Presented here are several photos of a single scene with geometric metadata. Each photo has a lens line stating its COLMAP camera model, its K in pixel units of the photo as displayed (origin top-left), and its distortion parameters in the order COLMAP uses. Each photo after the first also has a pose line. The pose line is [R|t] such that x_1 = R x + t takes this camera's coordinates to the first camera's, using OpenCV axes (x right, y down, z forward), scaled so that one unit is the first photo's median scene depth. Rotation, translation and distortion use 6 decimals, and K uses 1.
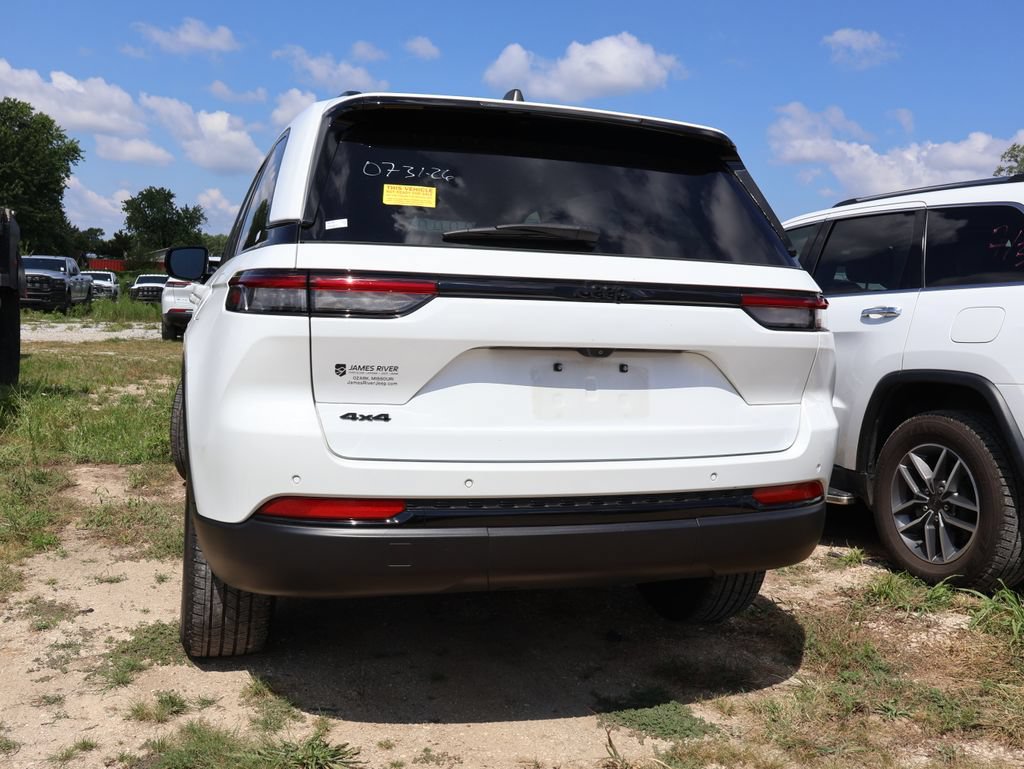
lens RADIAL K [[961.9, 0, 515.6], [0, 961.9, 386.4], [0, 0, 1]] dist [0.007418, -0.003624]
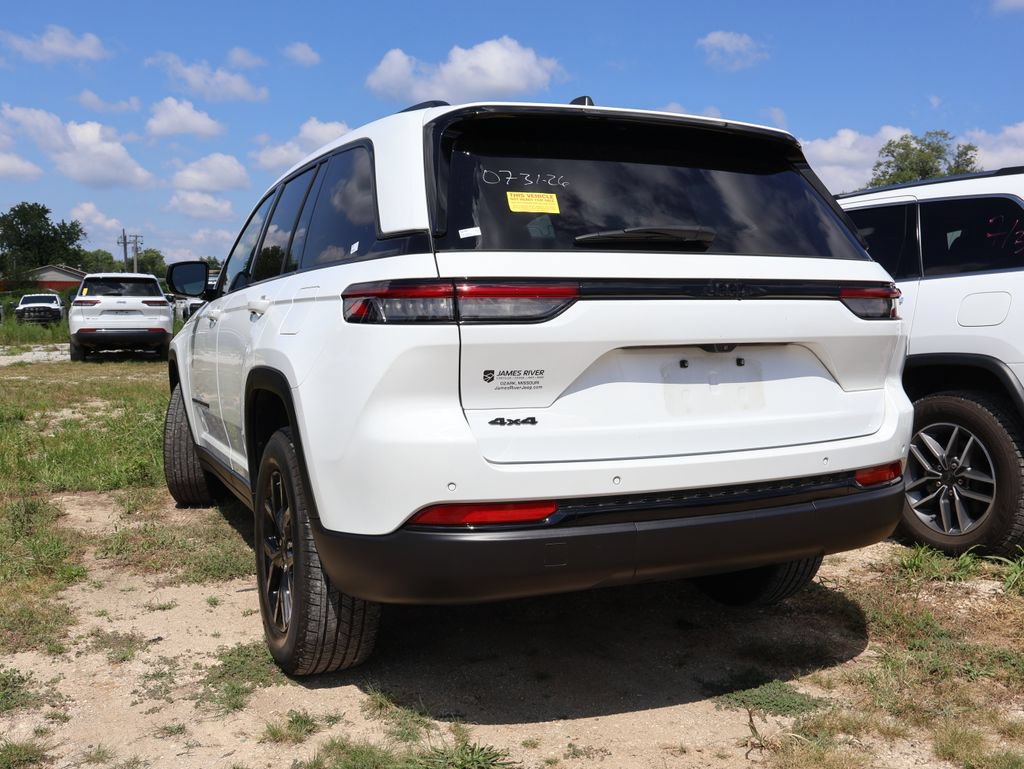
lens RADIAL K [[962.0, 0, 519.7], [0, 962.0, 387.2], [0, 0, 1]] dist [0.007323, 0.000402]
pose [[0.992682, -0.048655, 0.110524, -0.214034], [0.049046, 0.998796, -0.000820, -0.002504], [-0.110351, 0.006234, 0.993873, -0.007817]]
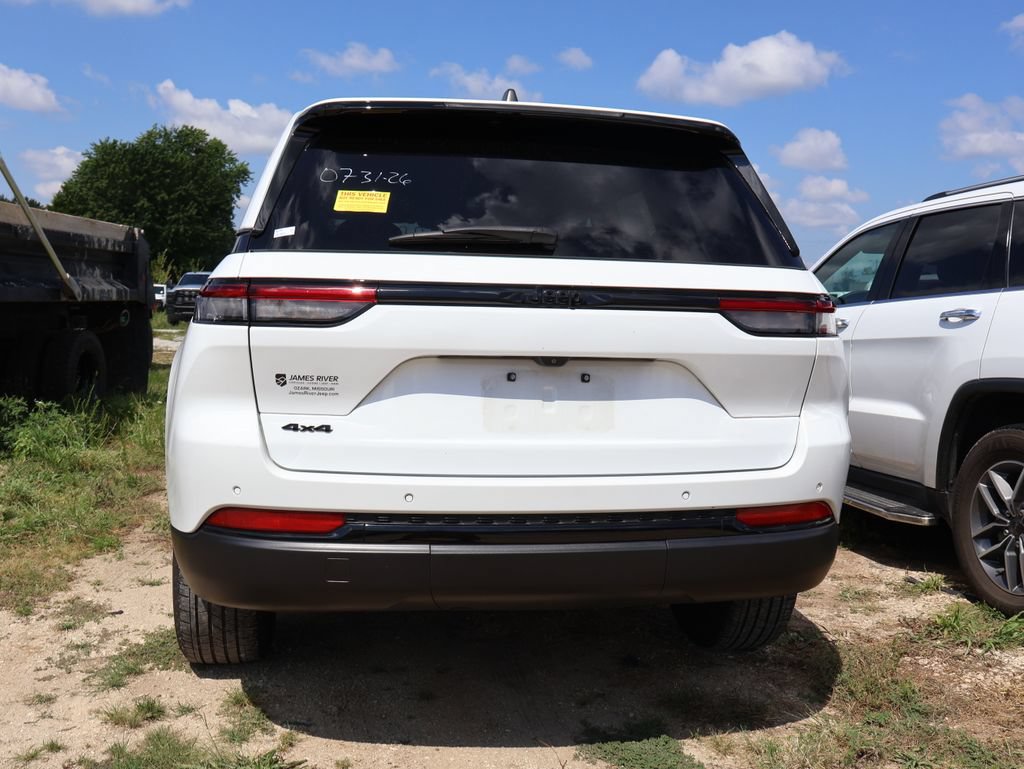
lens RADIAL K [[963.0, 0, 513.7], [0, 963.0, 381.6], [0, 0, 1]] dist [0.001445, 0.001993]
pose [[0.986982, -0.000564, -0.160831, 0.172372], [-0.001618, 0.999908, -0.013432, -0.002066], [0.160824, 0.013517, 0.986891, 0.054275]]
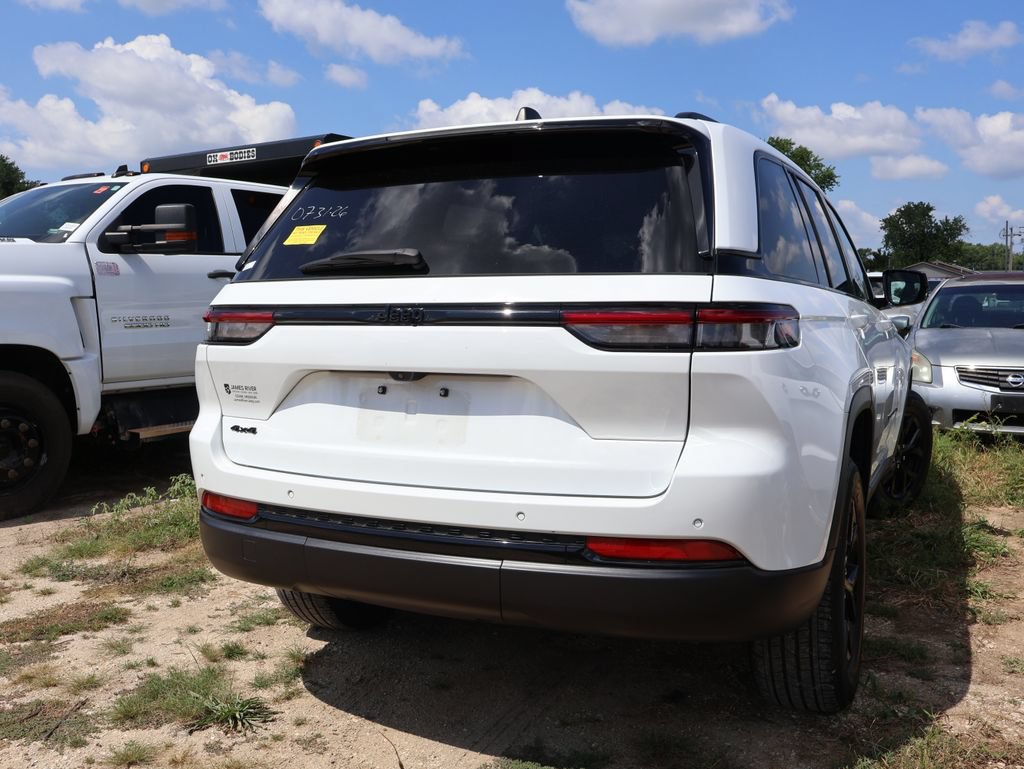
lens RADIAL K [[966.2, 0, 519.1], [0, 966.2, 388.6], [0, 0, 1]] dist [-0.002189, 0.009929]
pose [[0.723018, 0.015395, -0.690657, 0.739594], [-0.026047, 0.999648, -0.004984, -0.017434], [0.690338, 0.021593, 0.723165, 0.313149]]
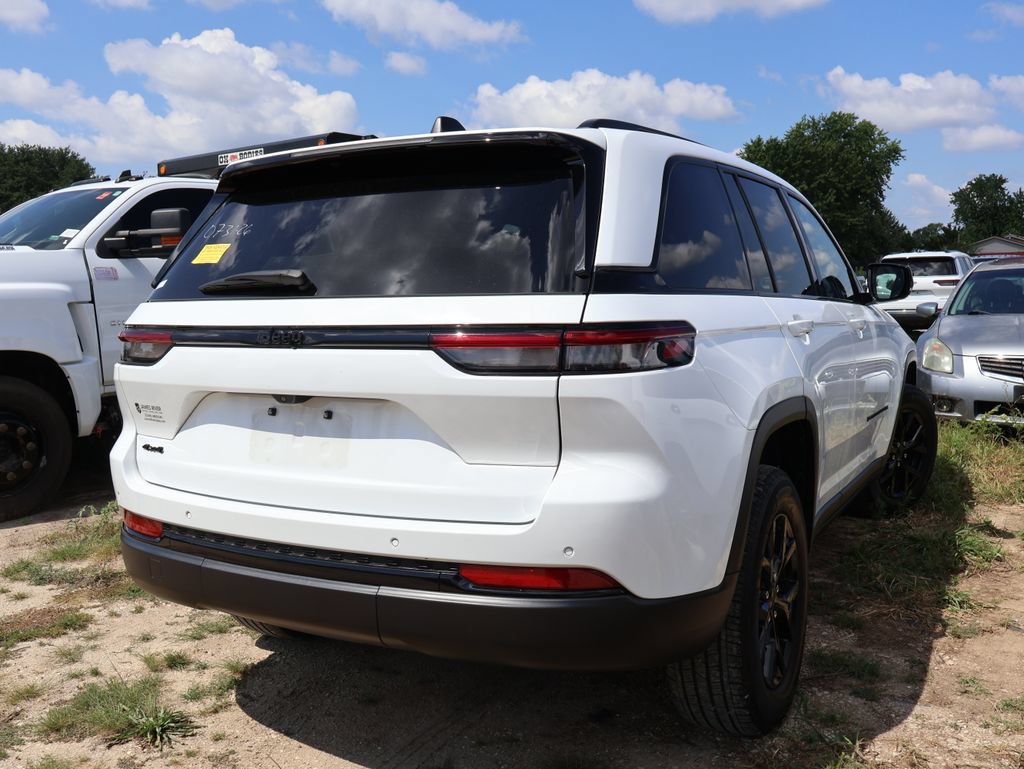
lens RADIAL K [[964.2, 0, 514.8], [0, 964.2, 381.8], [0, 0, 1]] dist [0.001918, 0.003943]
pose [[0.672818, 0.015928, -0.739636, 0.836260], [-0.015436, 0.999853, 0.007490, -0.054473], [0.739647, 0.006378, 0.672965, 0.438464]]
